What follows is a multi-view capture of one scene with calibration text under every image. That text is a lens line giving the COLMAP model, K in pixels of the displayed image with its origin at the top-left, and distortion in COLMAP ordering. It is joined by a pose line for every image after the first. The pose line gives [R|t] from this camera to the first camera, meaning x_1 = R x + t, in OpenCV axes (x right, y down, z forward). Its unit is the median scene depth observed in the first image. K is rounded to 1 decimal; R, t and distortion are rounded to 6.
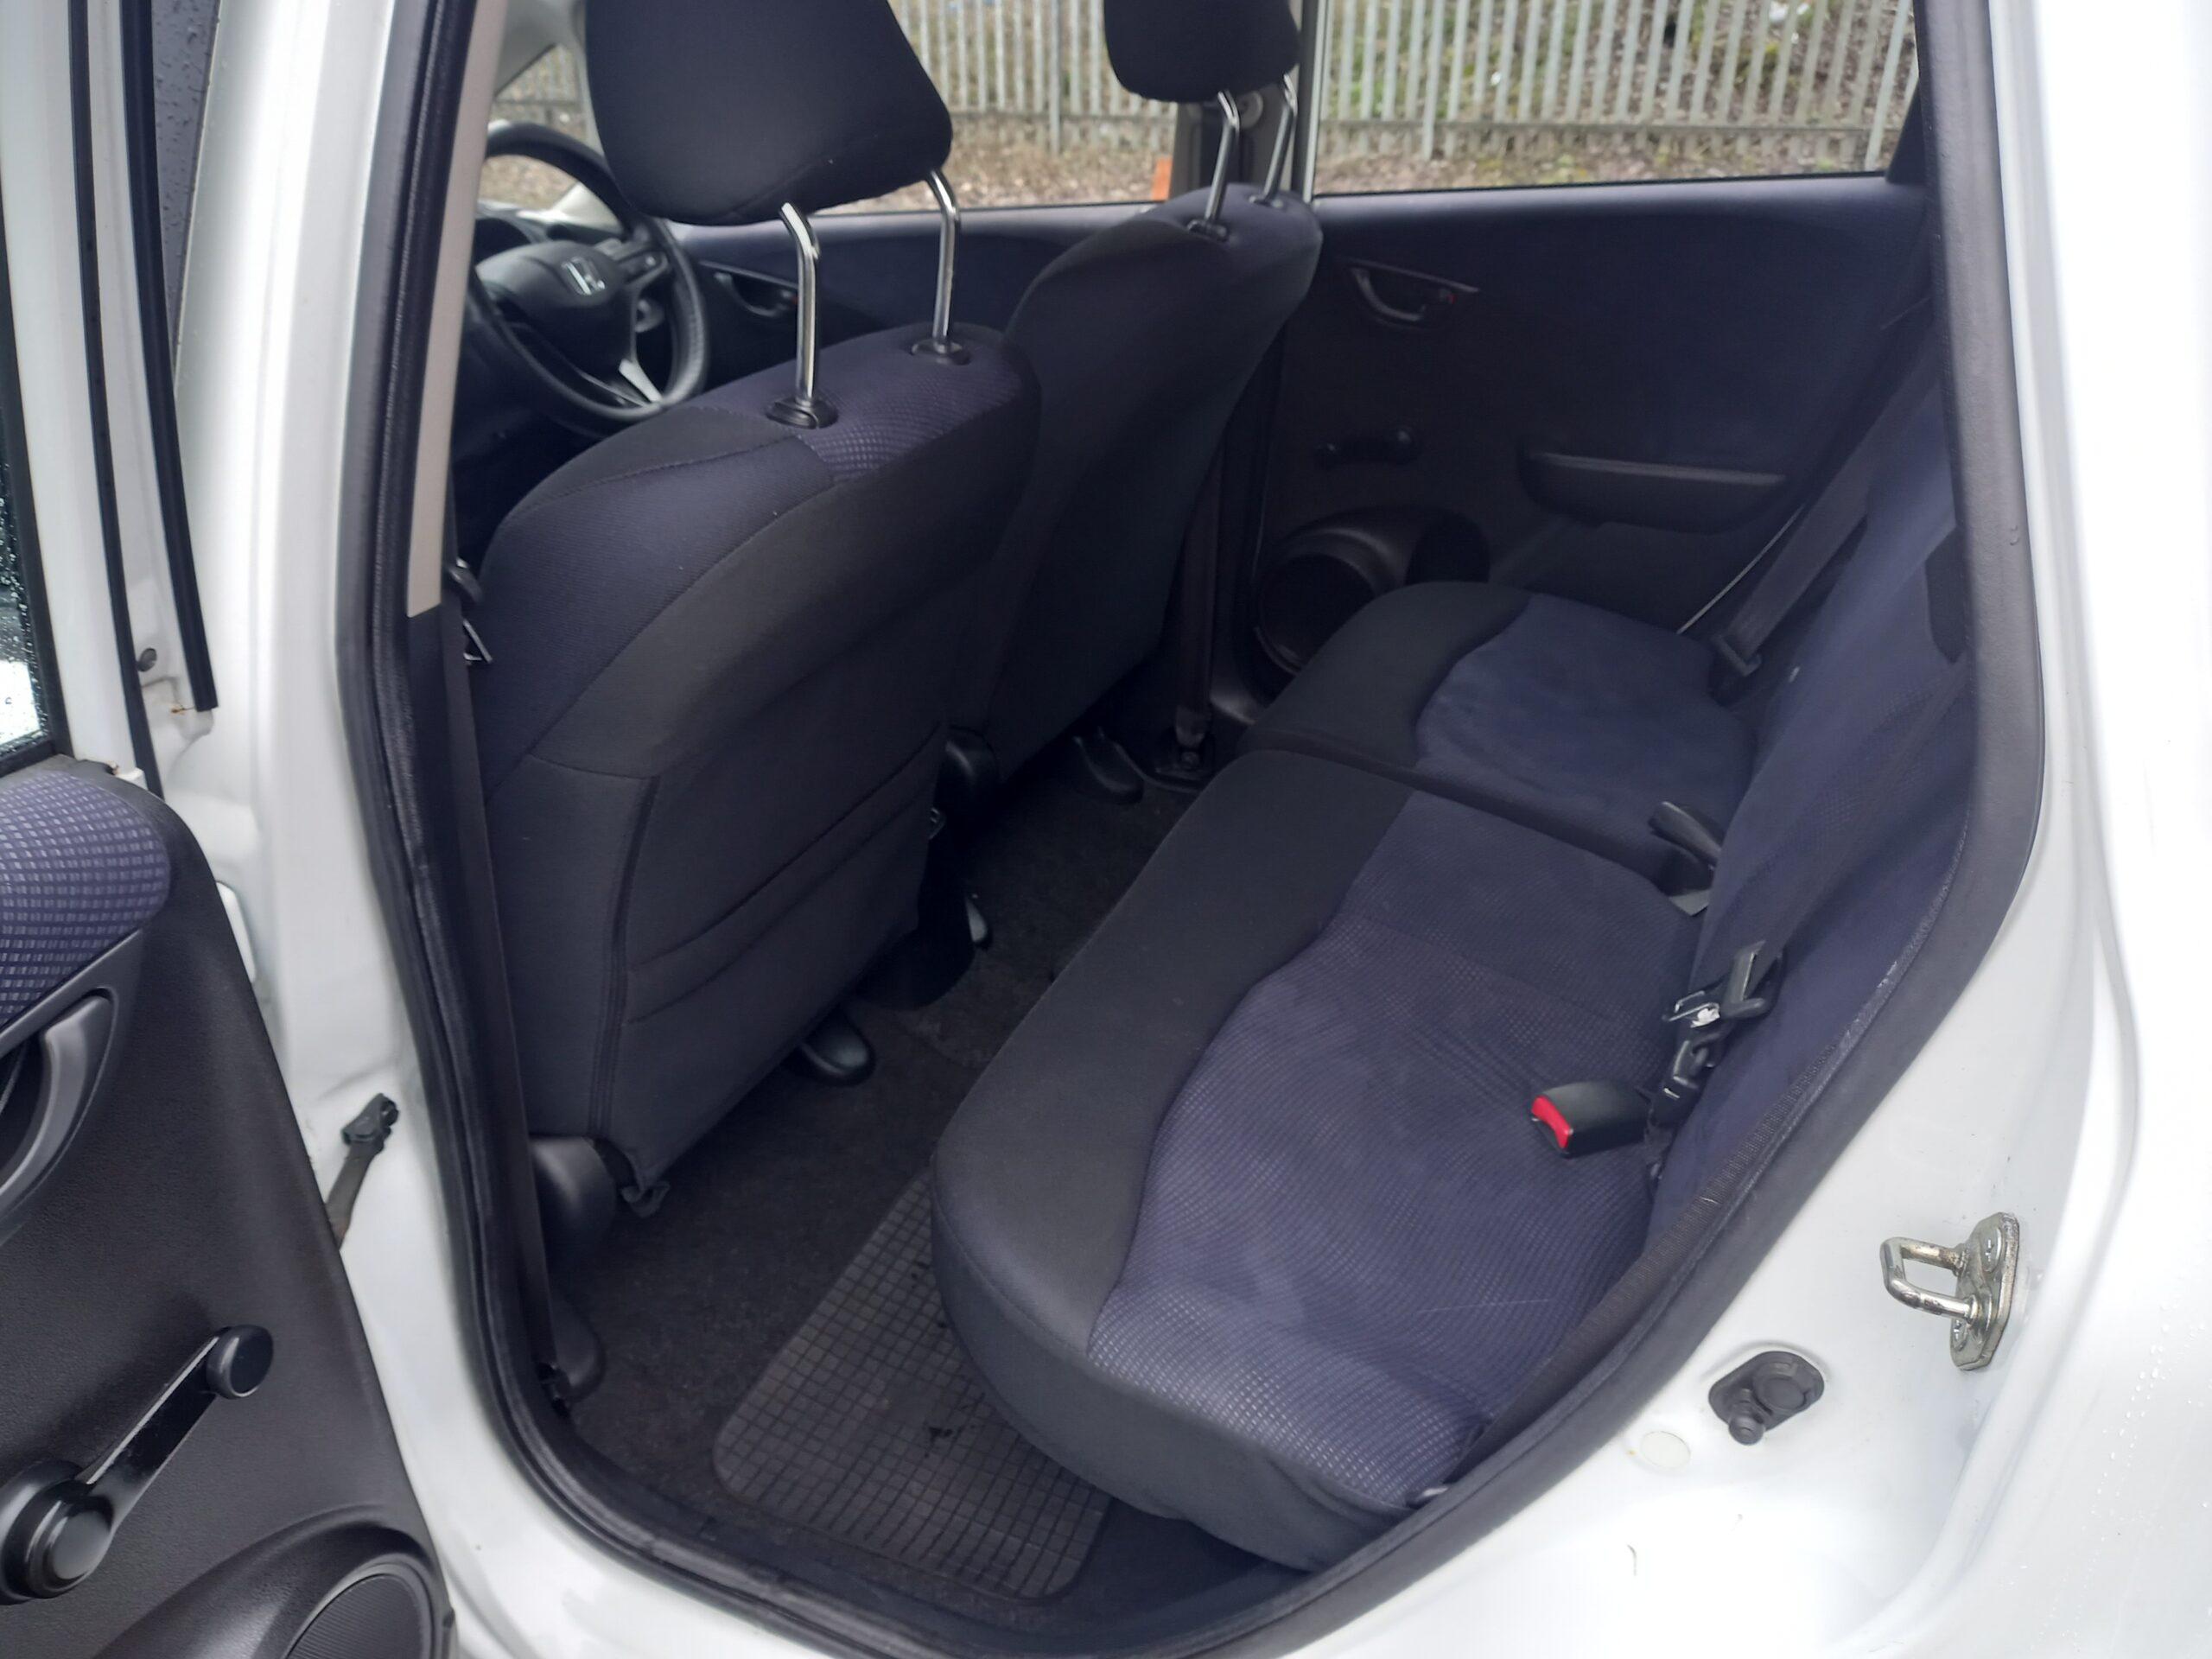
lens RADIAL K [[1622.2, 0, 1106.7], [0, 1622.2, 843.9], [0, 0, 1]] dist [0.068340, -0.073145]
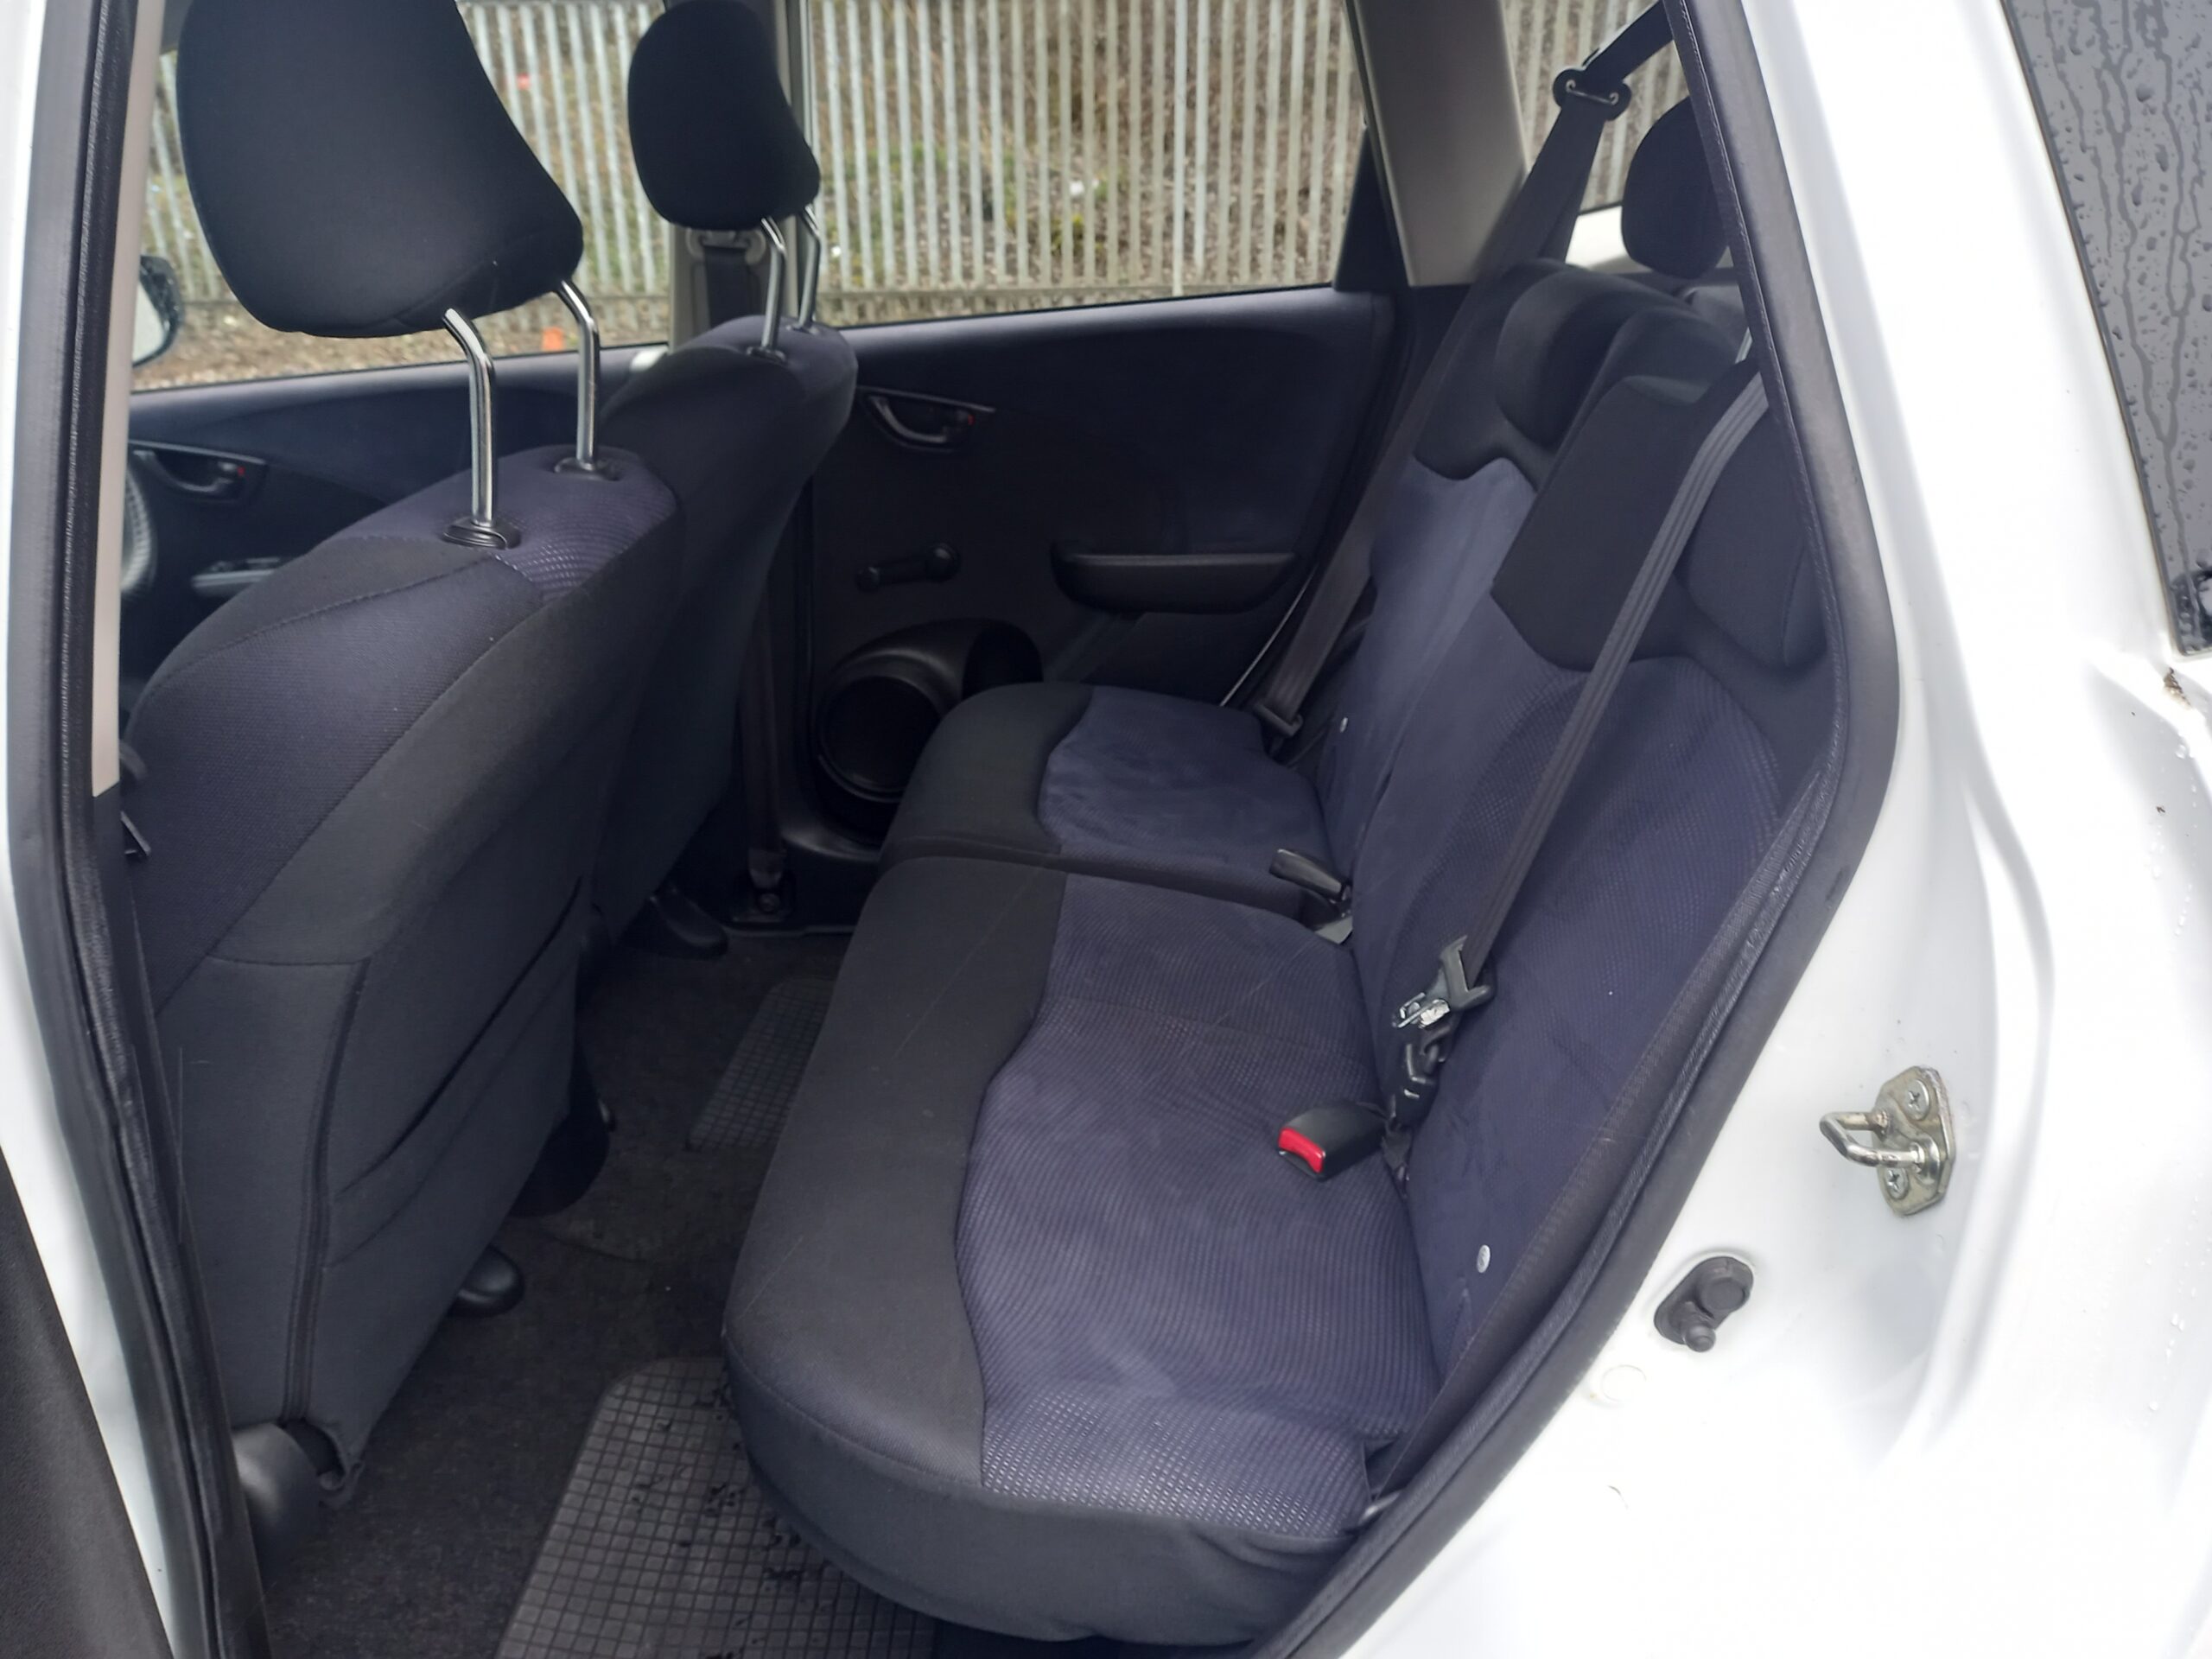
lens RADIAL K [[1622.2, 0, 1106.7], [0, 1622.2, 843.9], [0, 0, 1]] dist [0.068340, -0.073145]
pose [[0.929608, -0.152334, 0.335594, -0.151943], [0.182583, 0.981339, -0.060310, 0.017647], [-0.320145, 0.117338, 0.940074, 0.041412]]
